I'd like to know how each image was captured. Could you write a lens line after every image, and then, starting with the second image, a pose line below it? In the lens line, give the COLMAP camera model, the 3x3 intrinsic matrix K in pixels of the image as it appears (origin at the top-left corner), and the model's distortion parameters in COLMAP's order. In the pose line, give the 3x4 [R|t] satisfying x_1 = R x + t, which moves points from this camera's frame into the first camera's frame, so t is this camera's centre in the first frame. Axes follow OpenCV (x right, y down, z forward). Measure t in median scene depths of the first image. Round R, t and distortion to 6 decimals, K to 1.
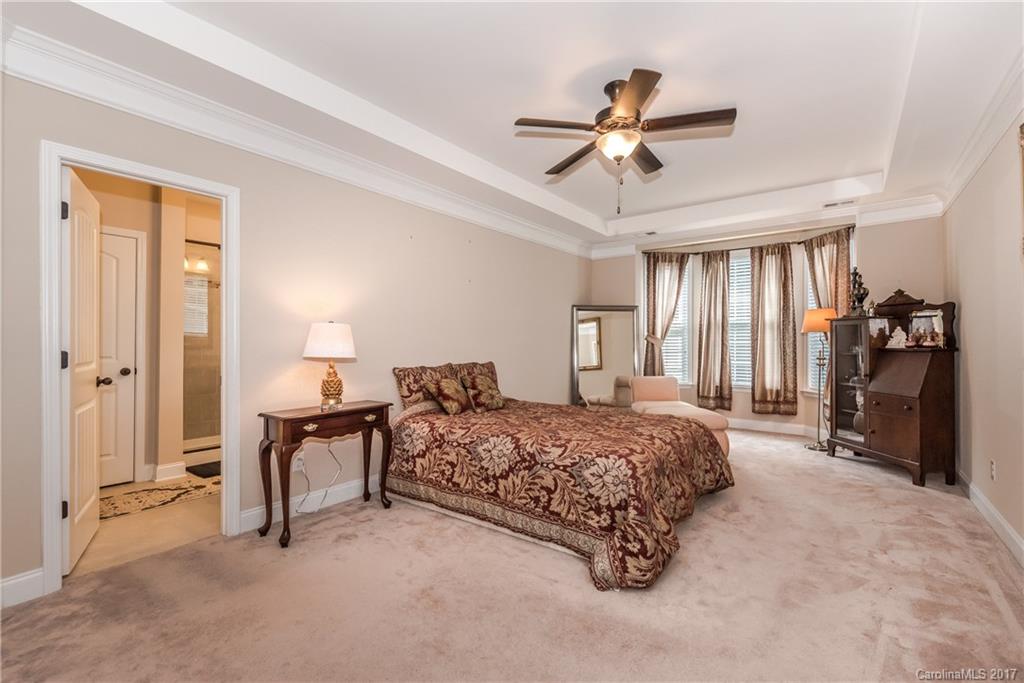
lens RADIAL K [[445.9, 0, 514.2], [0, 445.9, 340.3], [0, 0, 1]] dist [0.000705, -0.000075]
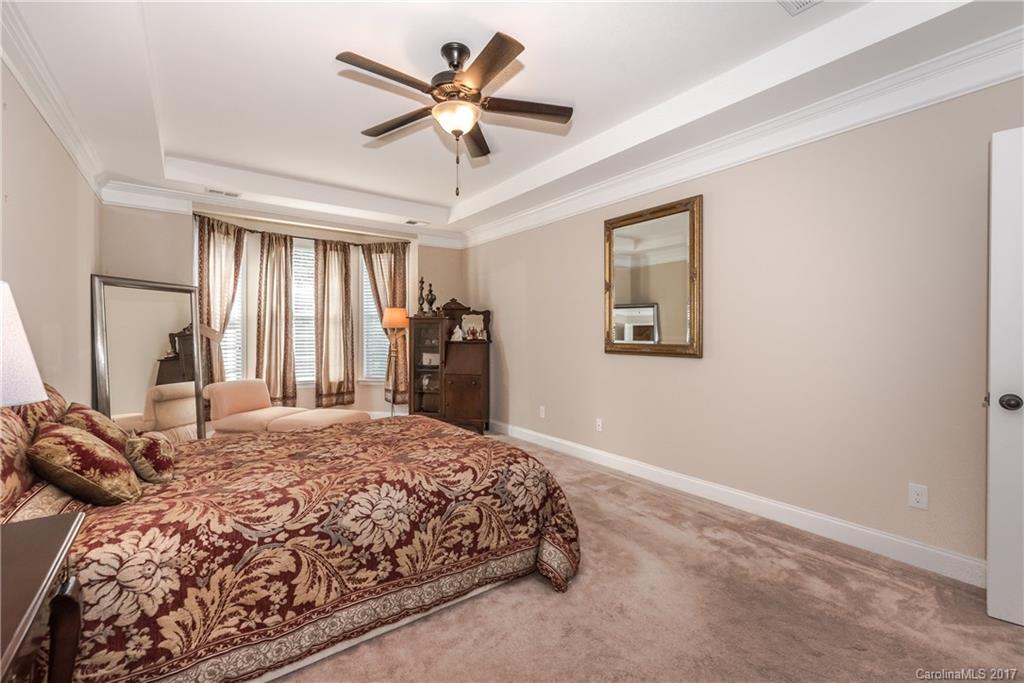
lens RADIAL K [[445.9, 0, 514.2], [0, 445.9, 340.3], [0, 0, 1]] dist [0.000705, -0.000075]
pose [[0.282366, -0.011562, 0.959237, -0.422314], [-0.006766, 0.999879, 0.014043, -0.005140], [-0.959283, -0.010455, 0.282254, 0.451276]]
